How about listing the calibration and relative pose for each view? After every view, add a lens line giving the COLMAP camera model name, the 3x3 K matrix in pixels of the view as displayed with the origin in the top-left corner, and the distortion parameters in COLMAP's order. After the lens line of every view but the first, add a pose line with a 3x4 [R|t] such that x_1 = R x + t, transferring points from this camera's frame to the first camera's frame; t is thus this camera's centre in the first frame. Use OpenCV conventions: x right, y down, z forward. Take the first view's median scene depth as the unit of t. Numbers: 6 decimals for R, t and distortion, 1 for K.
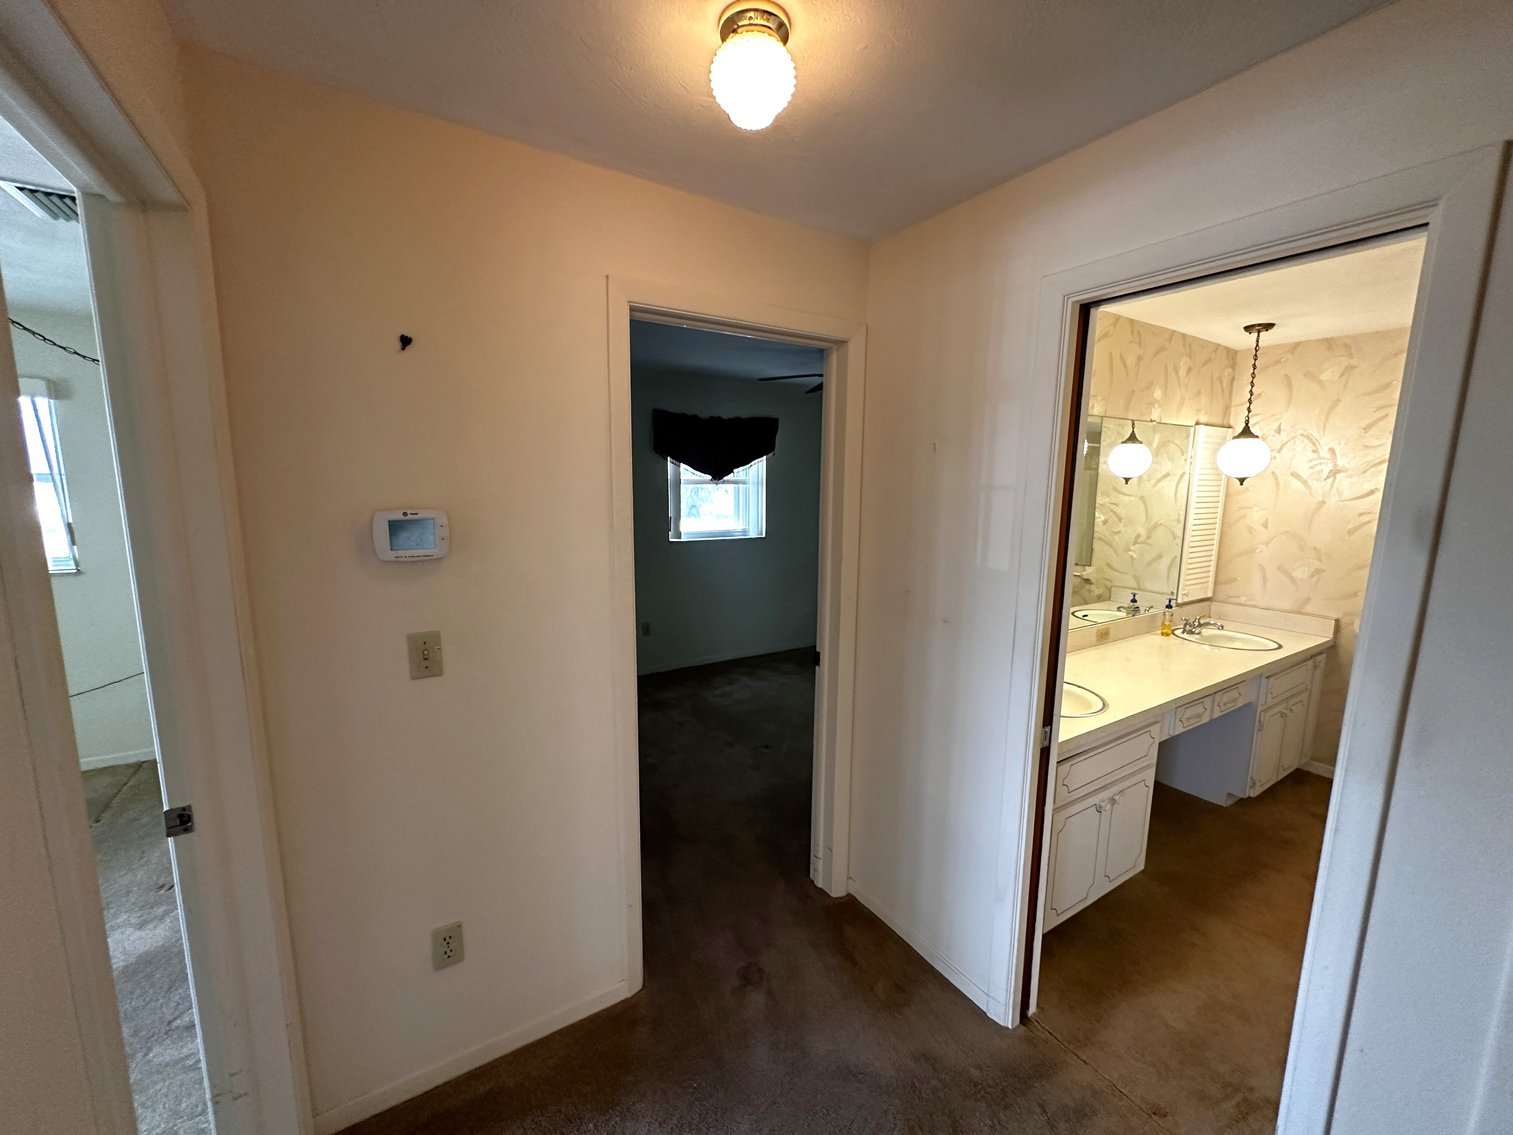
lens RADIAL K [[605.2, 0, 756.5], [0, 605.2, 567.5], [0, 0, 1]] dist [-0.000947, 0.000144]
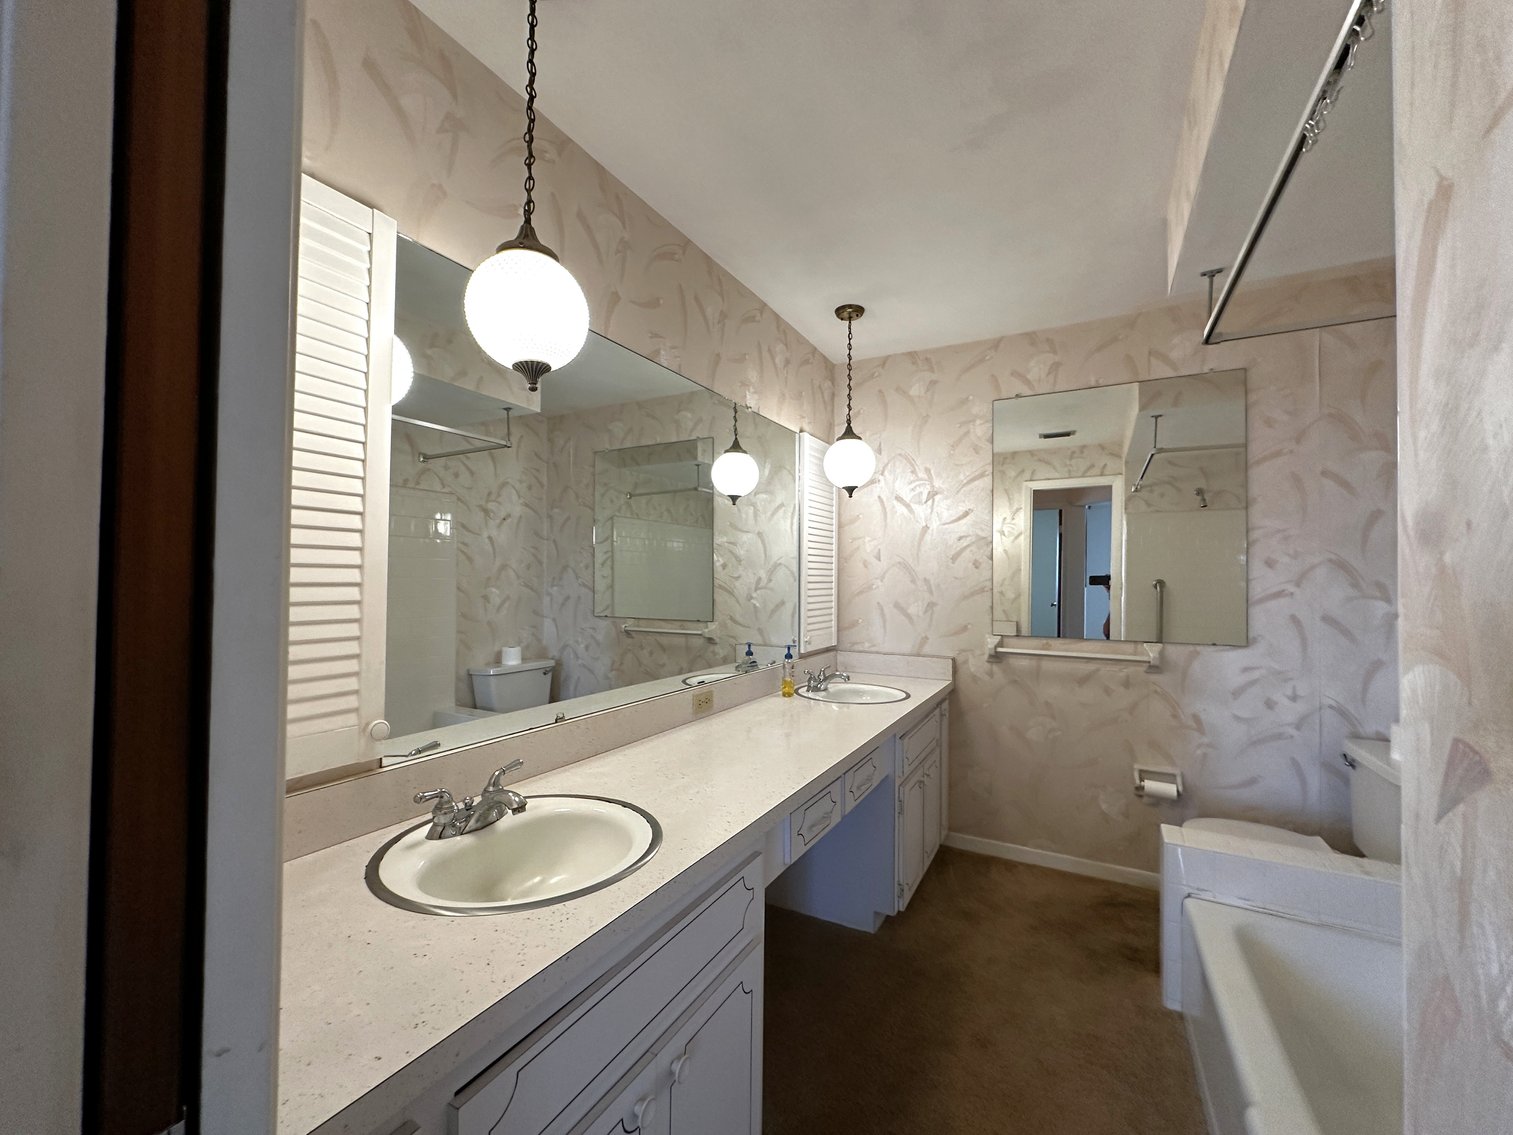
lens RADIAL K [[605.2, 0, 756.5], [0, 605.2, 567.5], [0, 0, 1]] dist [-0.000947, 0.000144]
pose [[0.875999, 0.006825, 0.482264, 0.283895], [0.070337, 0.987402, -0.141736, 0.058802], [-0.477156, 0.158082, 0.864484, 0.353132]]
